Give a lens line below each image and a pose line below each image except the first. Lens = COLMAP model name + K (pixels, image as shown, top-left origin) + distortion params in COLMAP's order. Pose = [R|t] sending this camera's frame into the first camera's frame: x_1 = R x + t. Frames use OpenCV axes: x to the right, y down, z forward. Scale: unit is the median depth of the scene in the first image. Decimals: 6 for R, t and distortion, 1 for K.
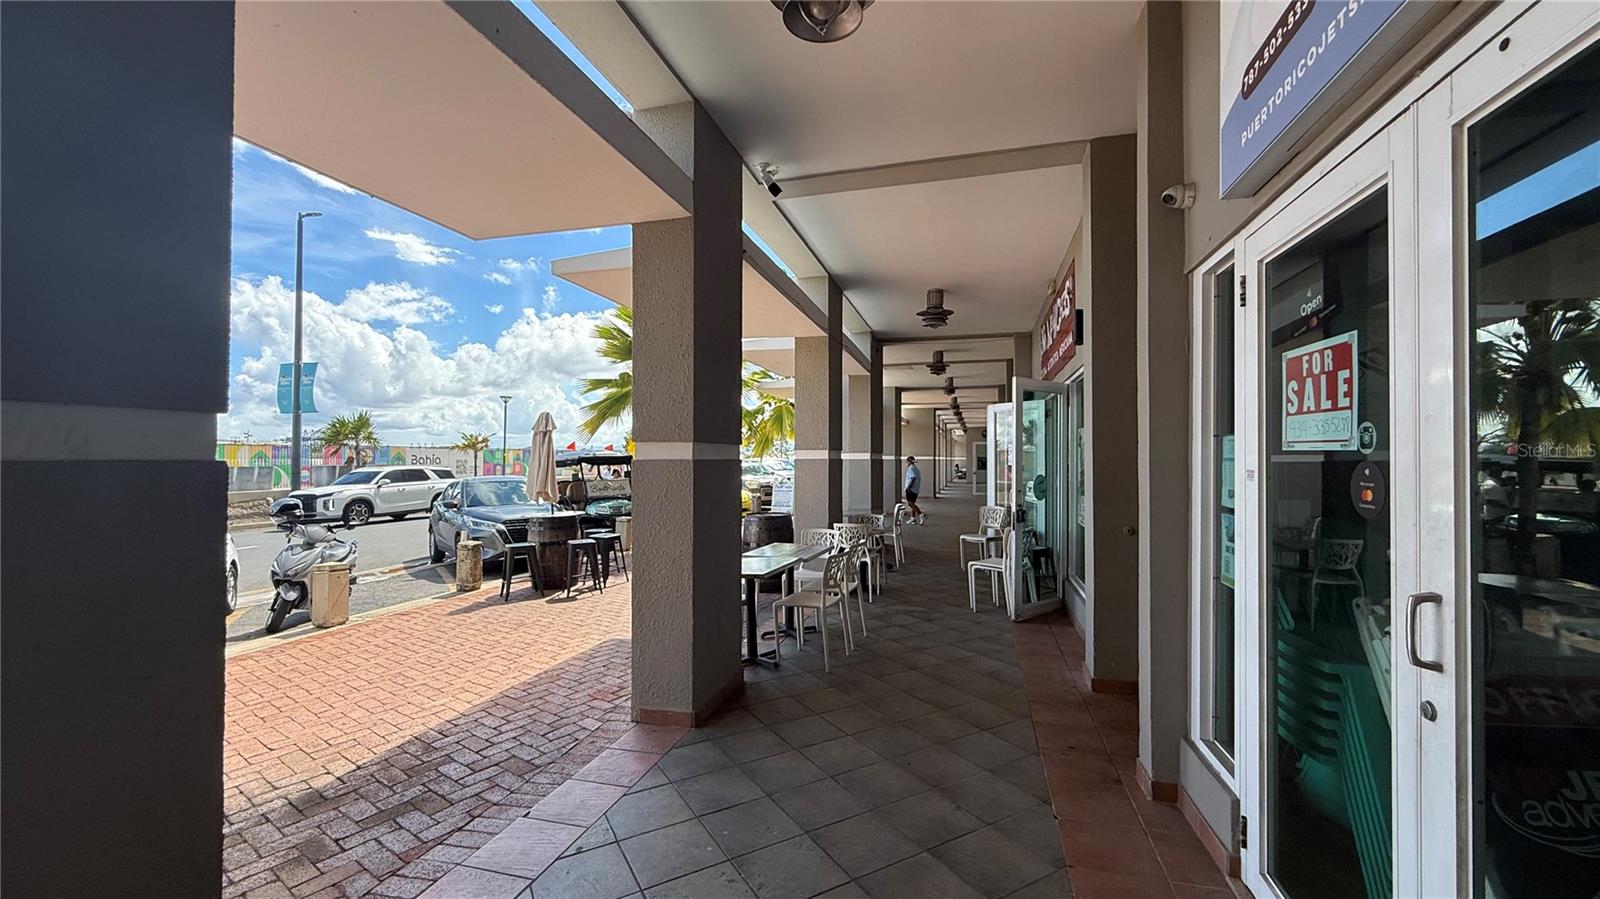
lens RADIAL K [[641.7, 0, 799.9], [0, 641.7, 450.3], [0, 0, 1]] dist [0.000487, -0.000006]
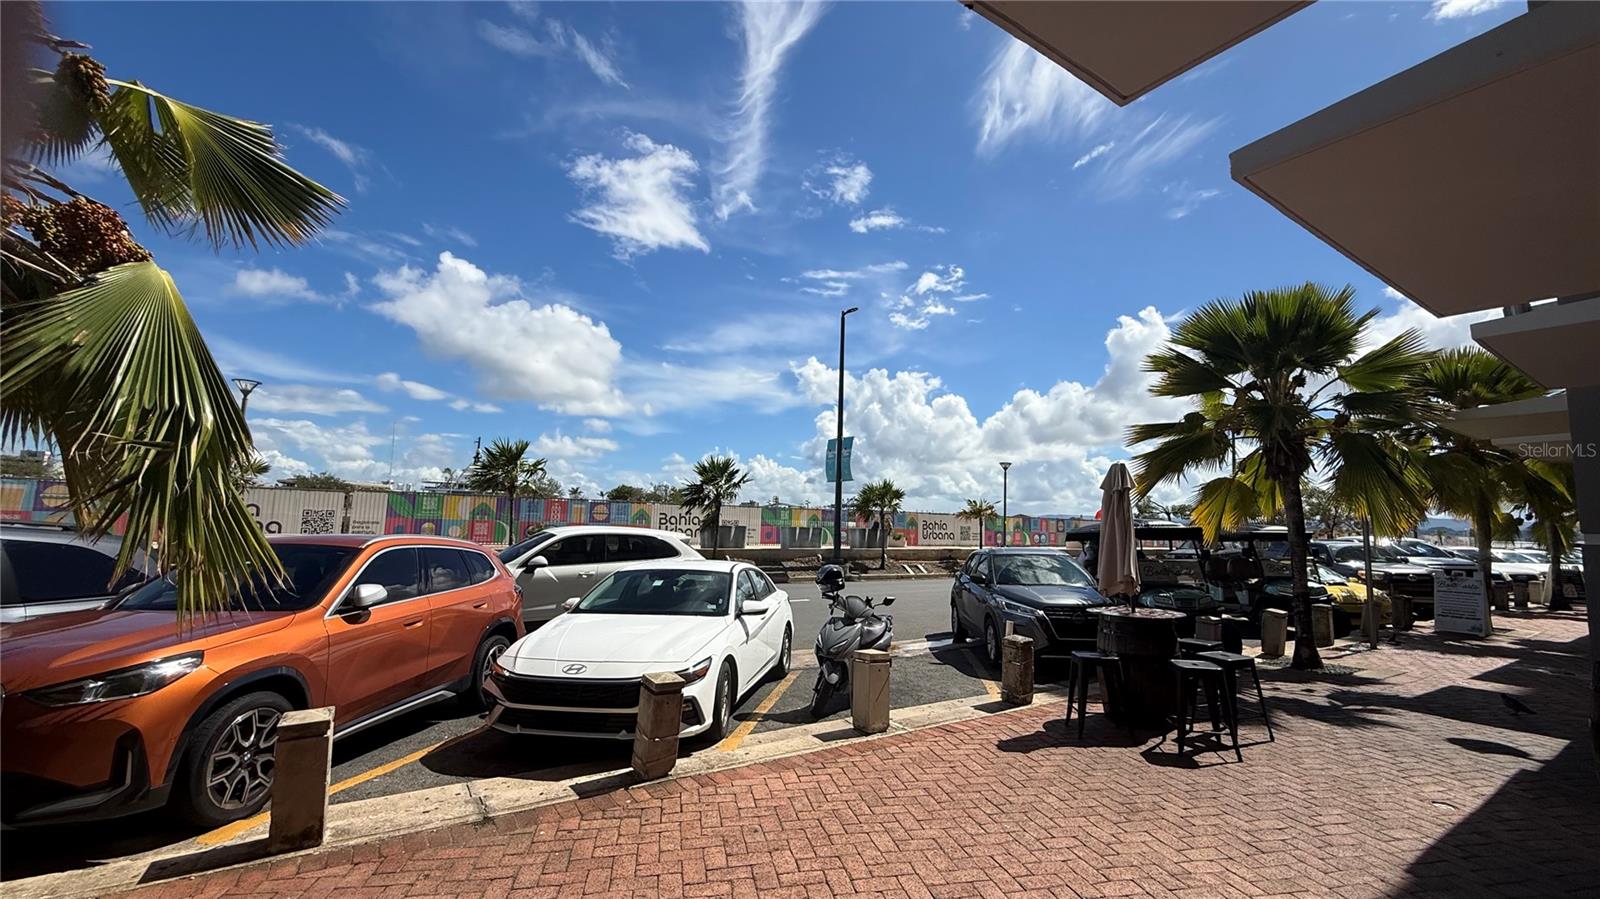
lens RADIAL K [[641.7, 0, 798.1], [0, 641.7, 448.5], [0, 0, 1]] dist [0.000487, -0.000006]
pose [[0.747782, -0.053893, -0.661753, -0.128756], [-0.018433, 0.994631, -0.101831, 0.002020], [0.663688, 0.088346, 0.742774, 0.161145]]
